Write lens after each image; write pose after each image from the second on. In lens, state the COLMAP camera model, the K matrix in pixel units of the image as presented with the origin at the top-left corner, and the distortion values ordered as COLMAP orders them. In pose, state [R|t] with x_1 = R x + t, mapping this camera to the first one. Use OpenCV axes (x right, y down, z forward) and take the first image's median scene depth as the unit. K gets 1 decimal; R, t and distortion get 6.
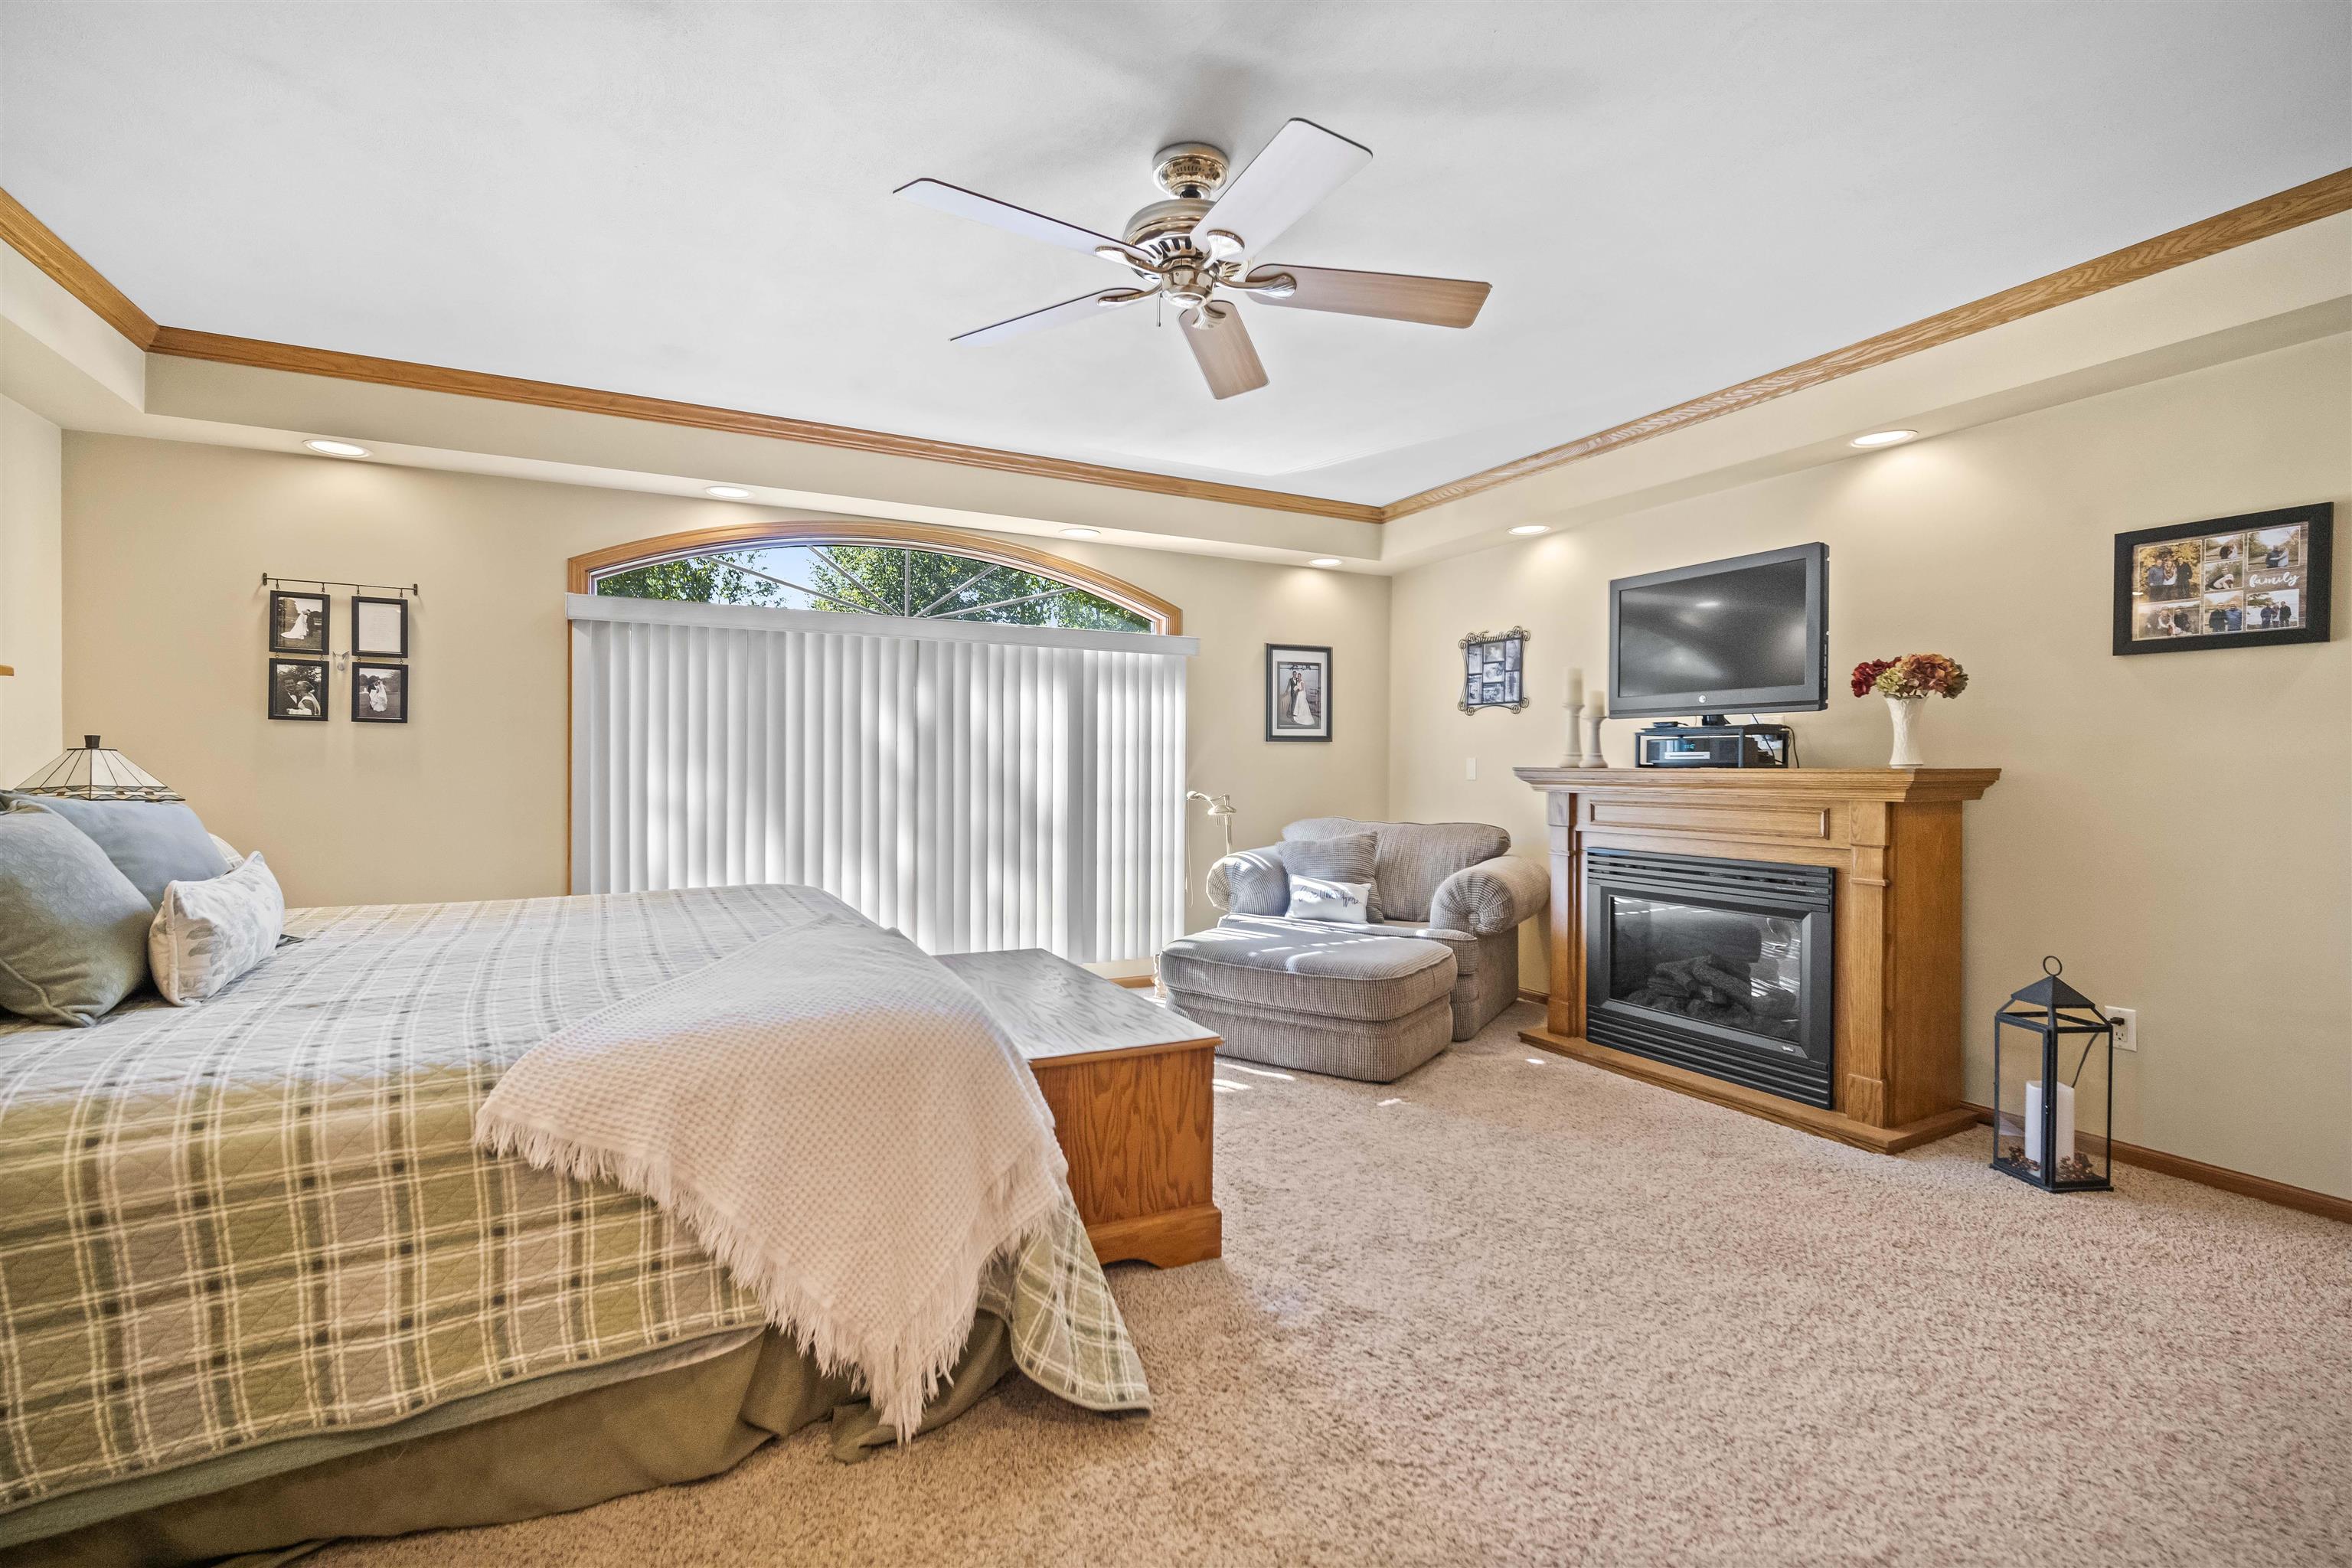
lens RADIAL K [[1026.5, 0, 1179.3], [0, 1026.5, 766.9], [0, 0, 1]] dist [-0.010337, 0.001122]
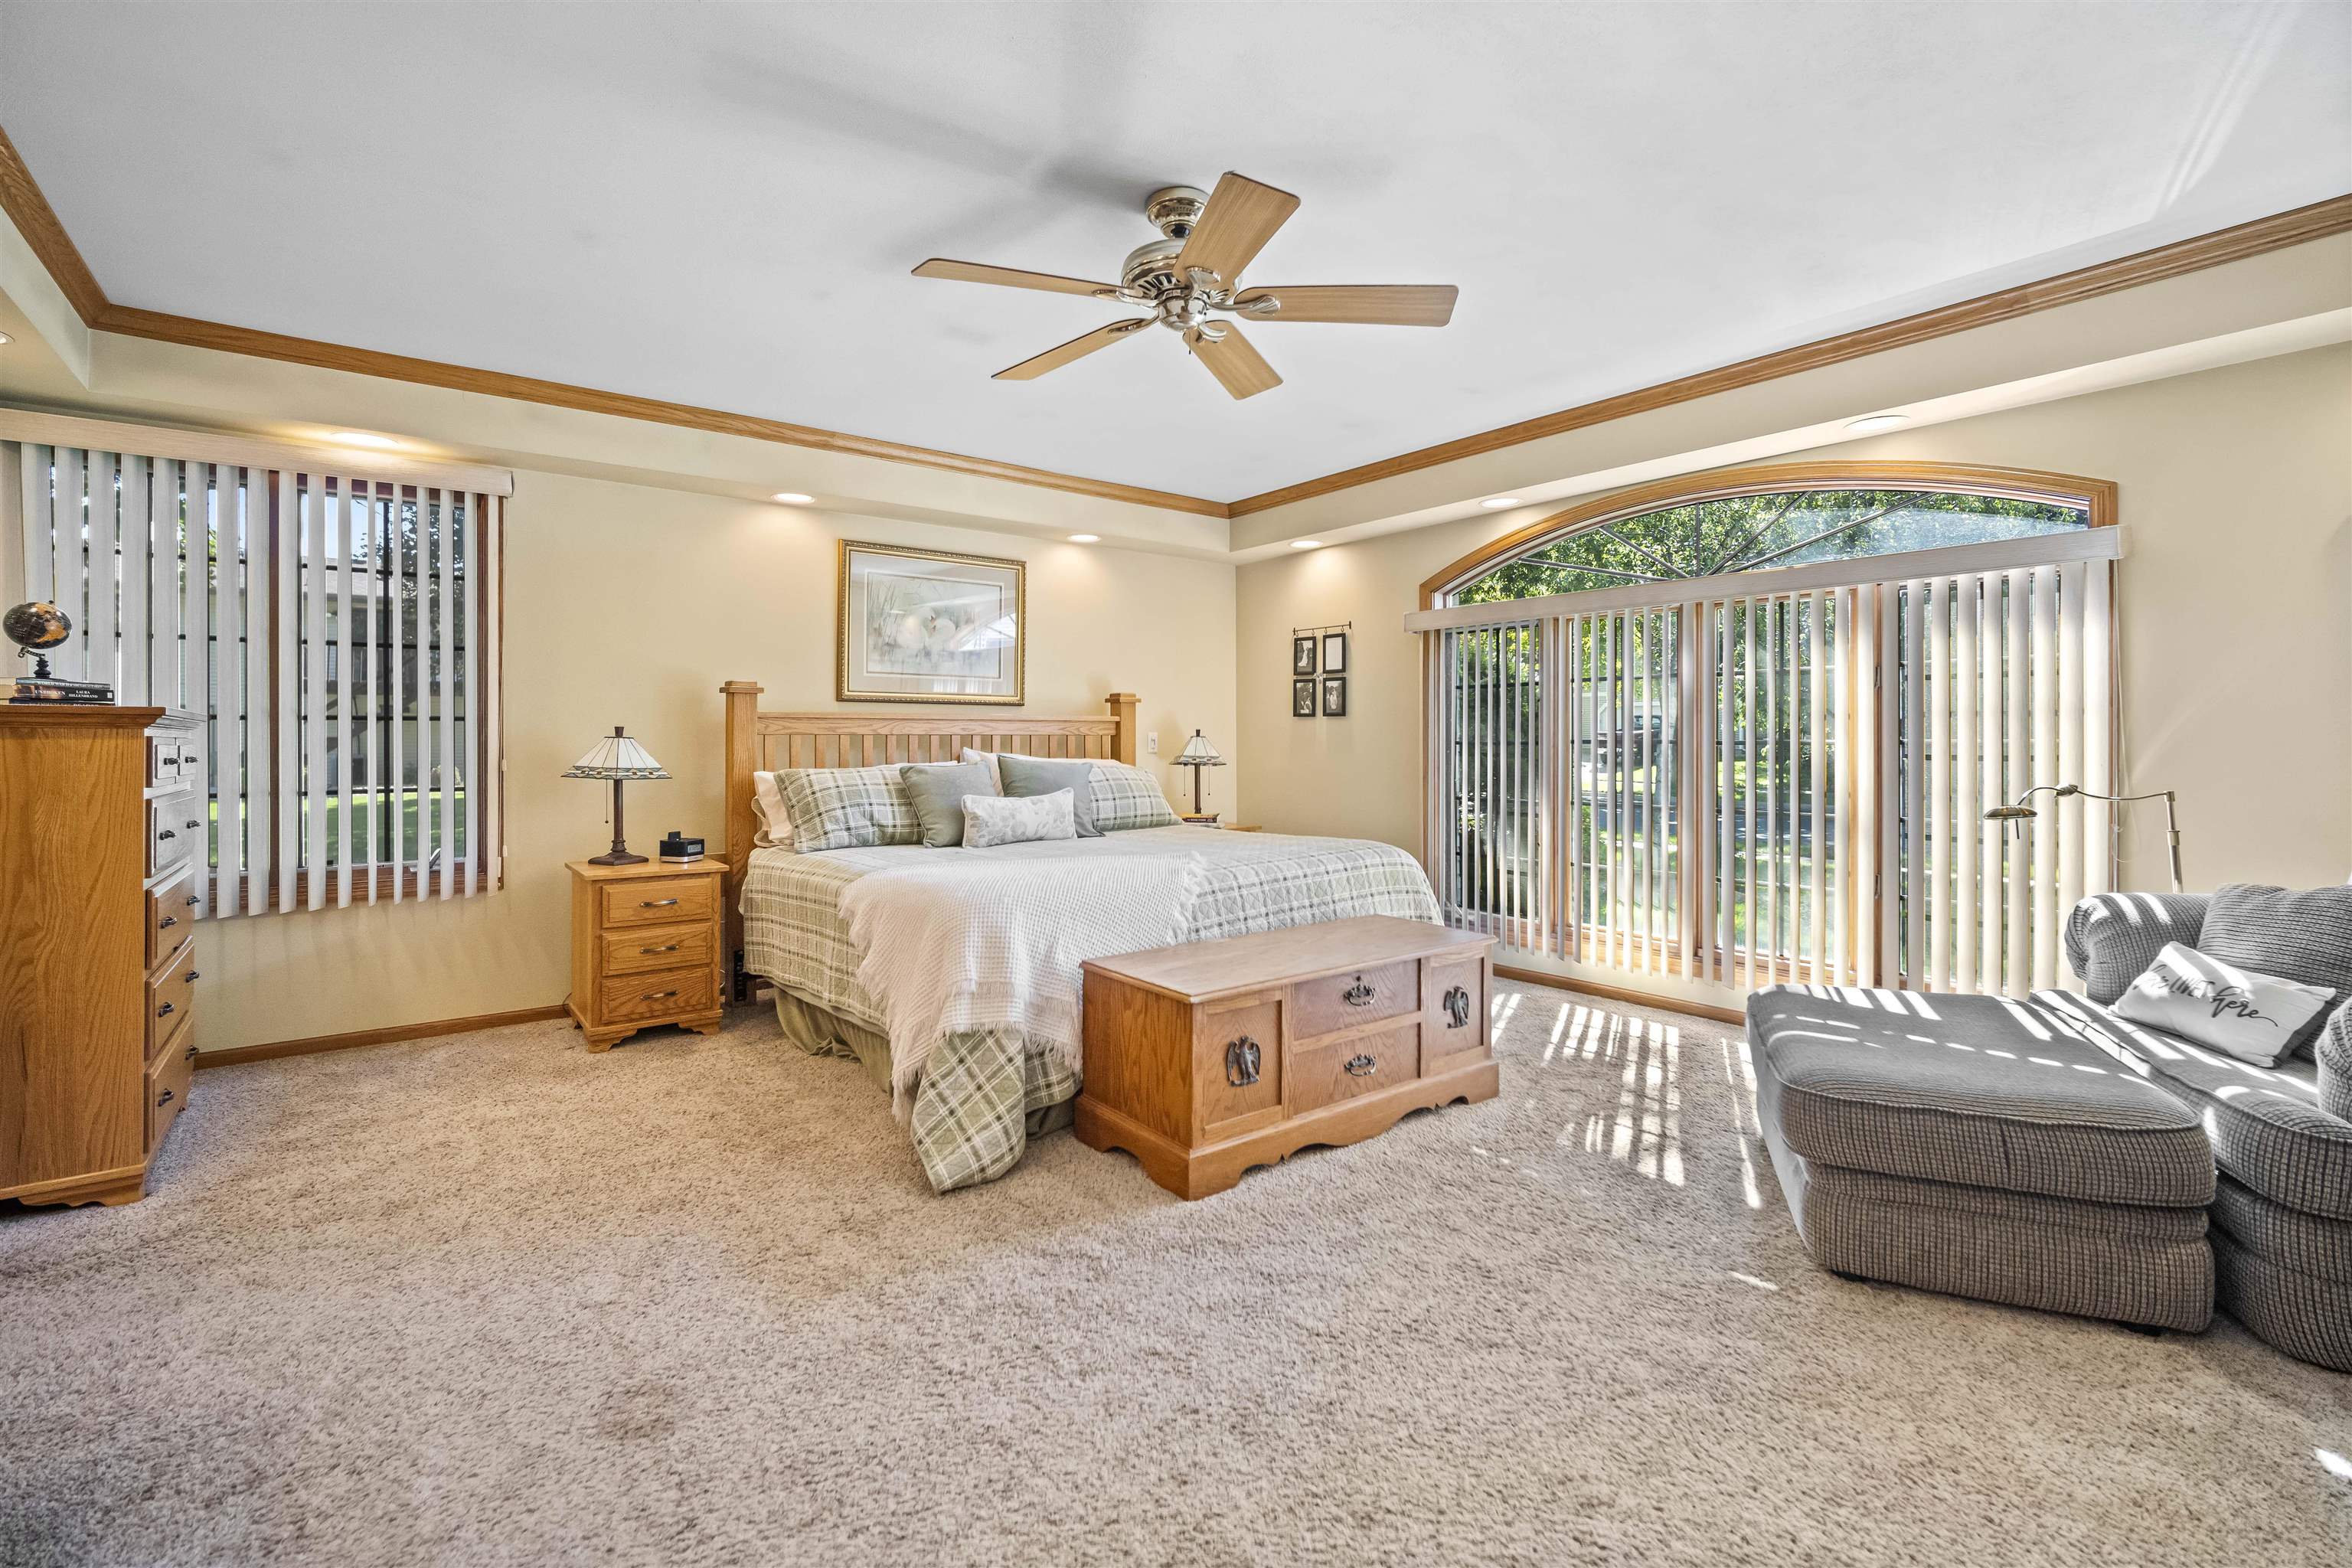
lens RADIAL K [[1024.0, 0, 1177.6], [0, 1024.0, 741.2], [0, 0, 1]] dist [-0.003241, 0.000919]
pose [[0.196906, -0.003642, -0.980416, 0.677709], [0.003777, 0.999988, -0.002956, -0.002523], [0.980415, -0.003121, 0.196917, 0.480077]]
